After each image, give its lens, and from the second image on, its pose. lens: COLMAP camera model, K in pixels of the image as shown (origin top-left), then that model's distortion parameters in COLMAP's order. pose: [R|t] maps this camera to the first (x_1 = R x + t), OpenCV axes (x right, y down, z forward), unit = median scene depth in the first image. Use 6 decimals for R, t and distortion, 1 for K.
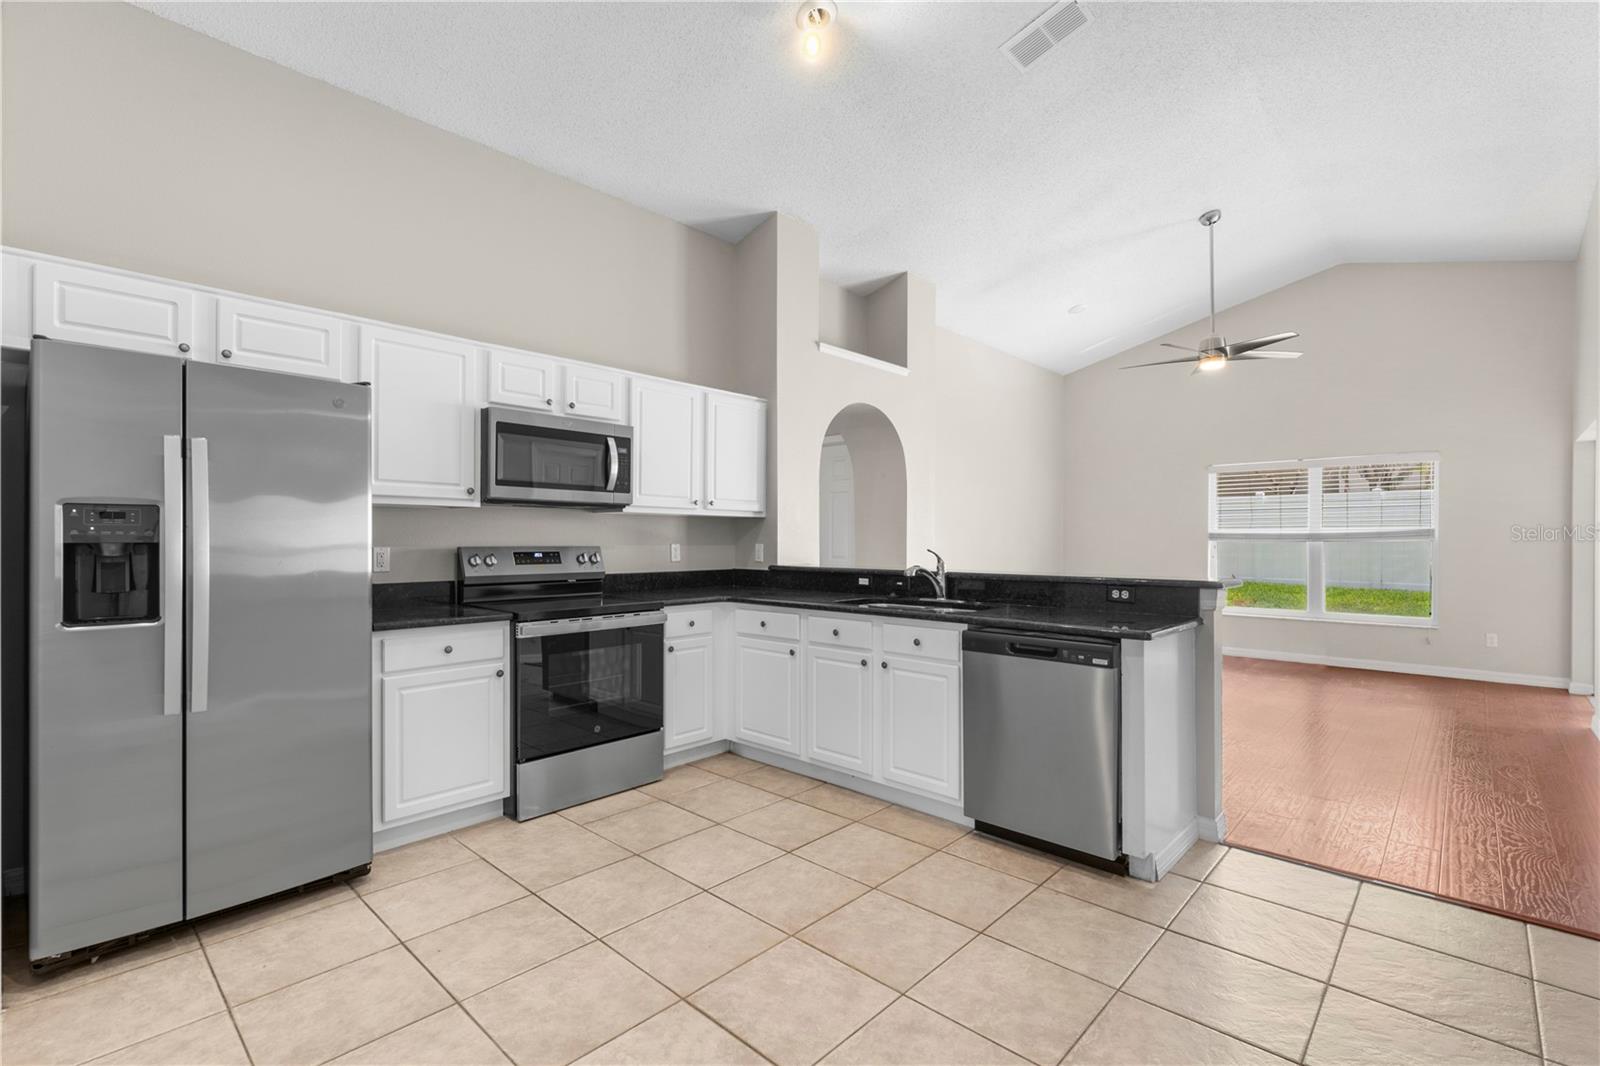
lens RADIAL K [[722.1, 0, 802.4], [0, 722.1, 540.2], [0, 0, 1]] dist [-0.000636, -0.000721]
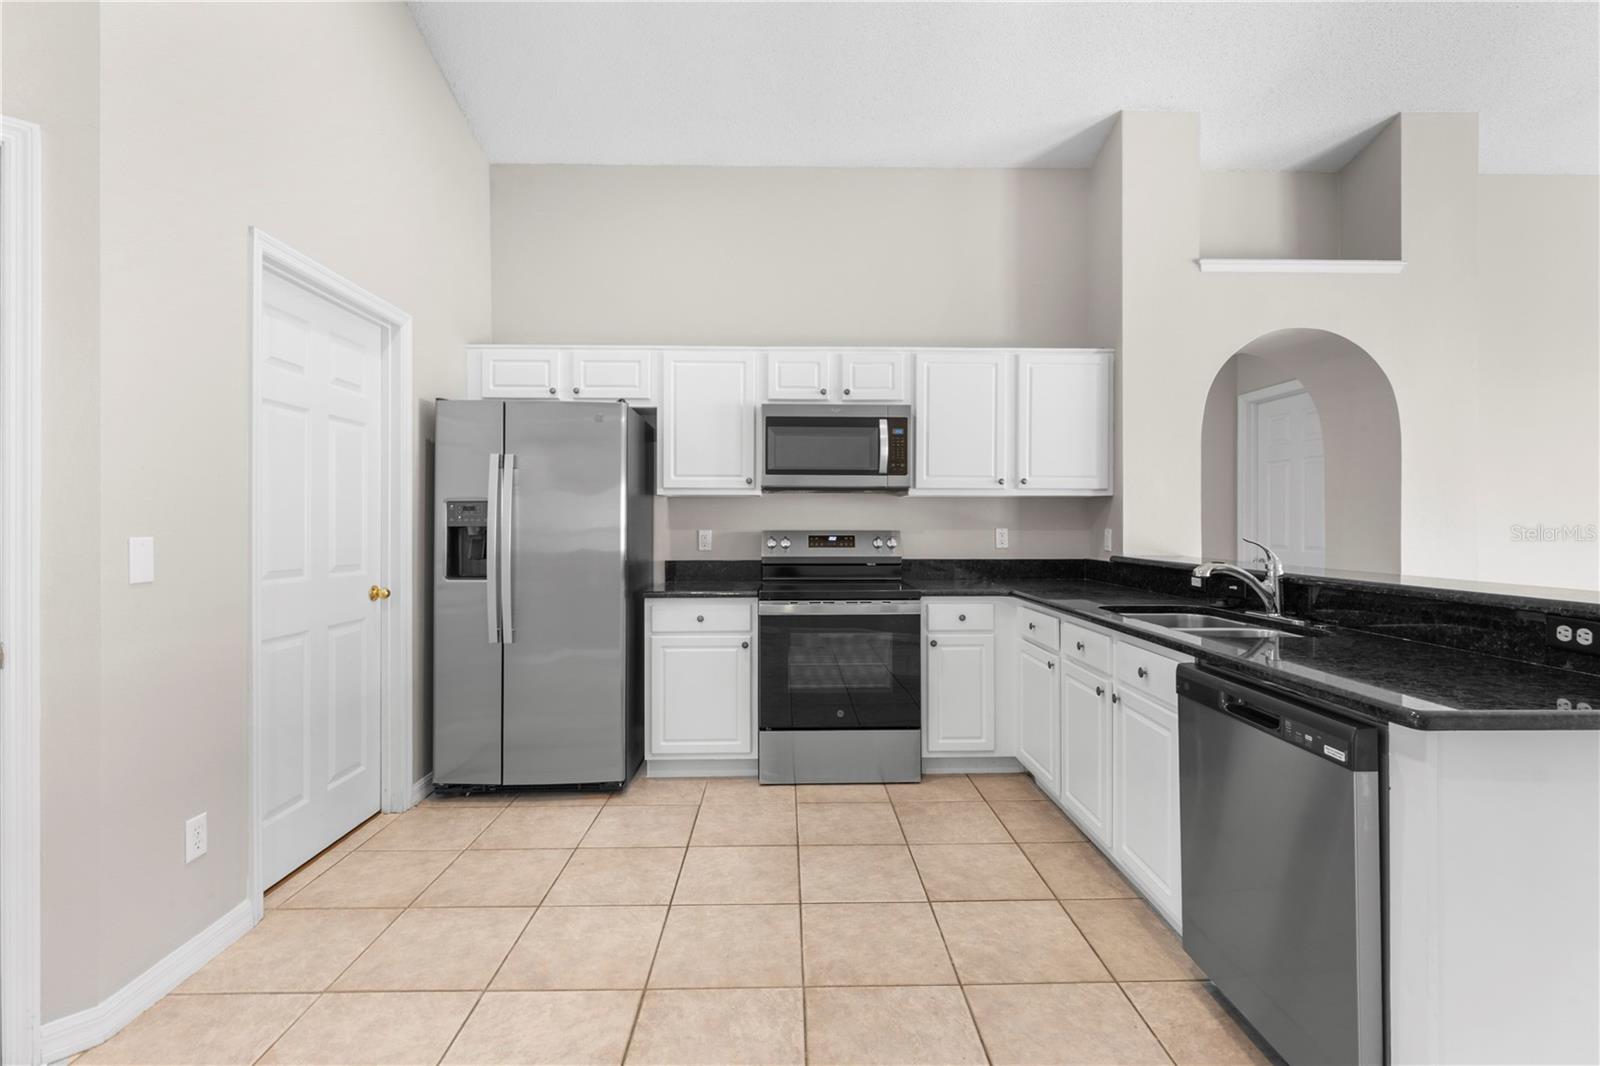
lens RADIAL K [[722.1, 0, 800.5], [0, 722.1, 524.0], [0, 0, 1]] dist [-0.000636, -0.000721]
pose [[0.698371, -0.000738, -0.715736, 0.371220], [0.000497, 1.000000, -0.000546, -0.000291], [0.715736, 0.000026, 0.698371, 0.249059]]
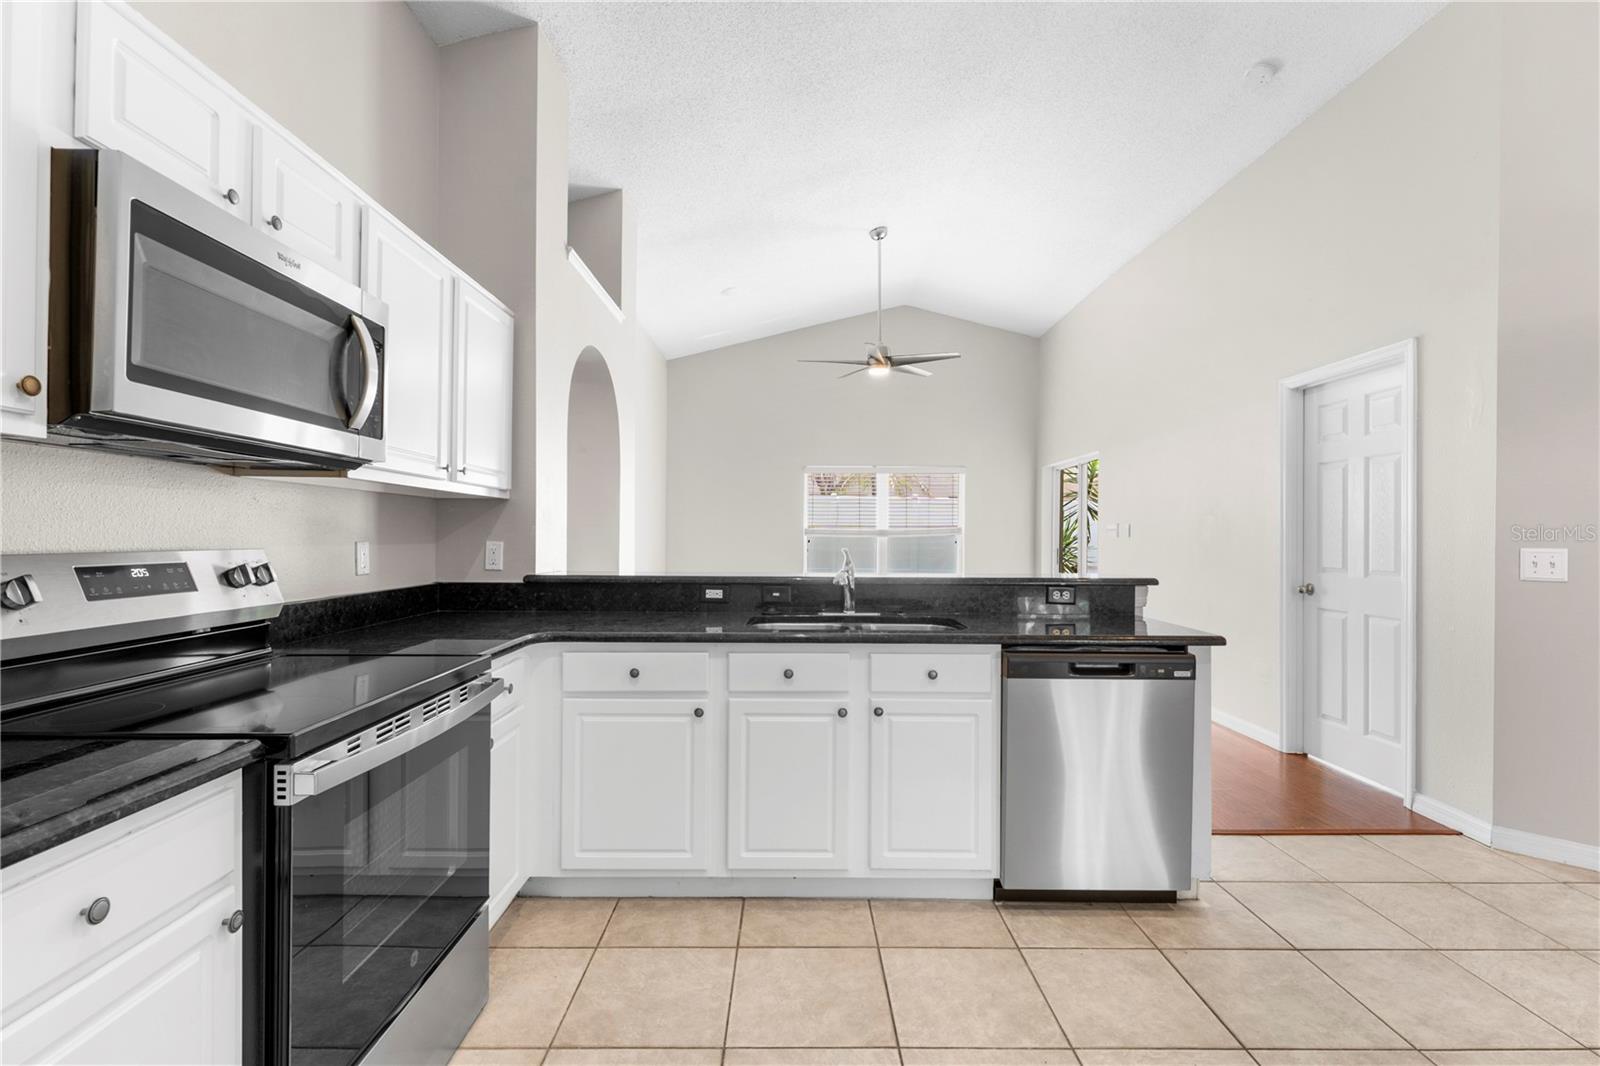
lens RADIAL K [[722.1, 0, 800.3], [0, 722.1, 533.1], [0, 0, 1]] dist [-0.000636, -0.000721]
pose [[0.725746, 0.004366, 0.687949, -0.396466], [-0.004244, 0.999989, -0.001869, -0.002418], [-0.687950, -0.001563, 0.725757, 0.483480]]
